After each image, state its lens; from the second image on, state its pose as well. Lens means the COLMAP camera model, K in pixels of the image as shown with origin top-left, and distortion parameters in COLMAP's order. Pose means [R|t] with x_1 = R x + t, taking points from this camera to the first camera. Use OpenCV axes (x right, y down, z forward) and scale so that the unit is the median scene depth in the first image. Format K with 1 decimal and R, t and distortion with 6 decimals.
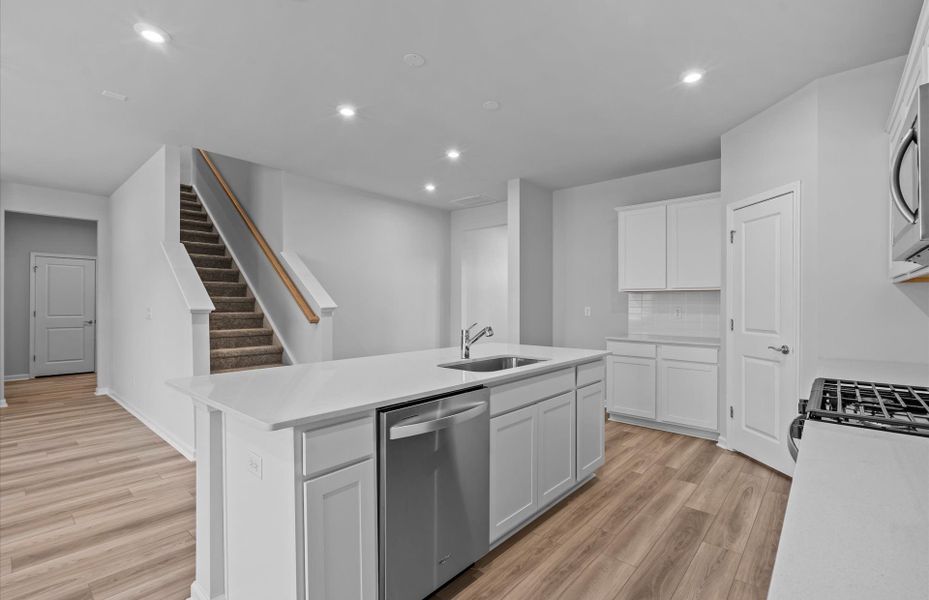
lens RADIAL K [[423.7, 0, 464.5], [0, 423.7, 300.0], [0, 0, 1]] dist [0.000837, 0.000096]
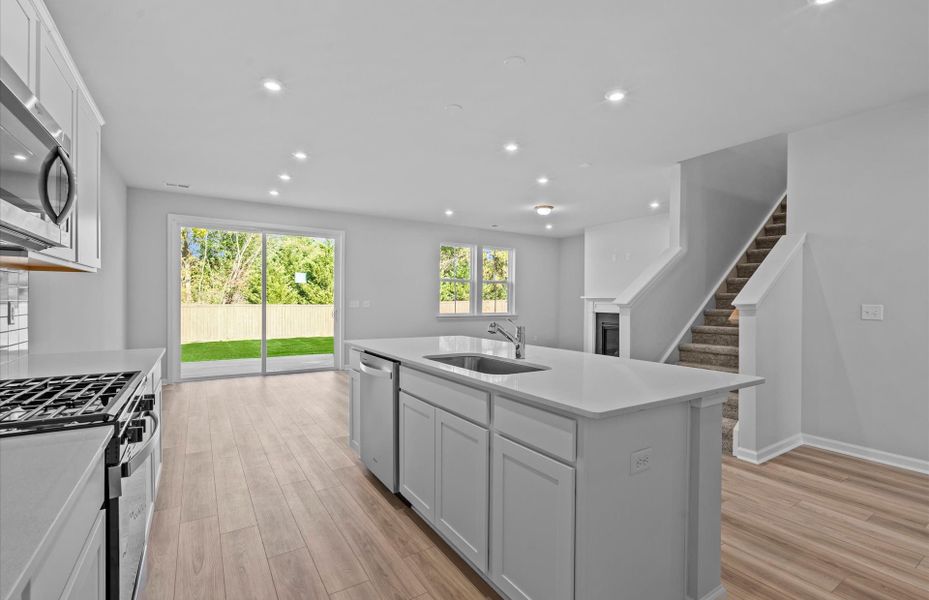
lens RADIAL K [[412.3, 0, 464.5], [0, 412.3, 300.0], [0, 0, 1]] dist [-0.001980, -0.000291]
pose [[-0.274556, -0.004251, -0.961562, 1.046107], [0.003174, 0.999981, -0.005327, 0.023395], [0.961566, -0.004515, -0.274537, 1.368945]]
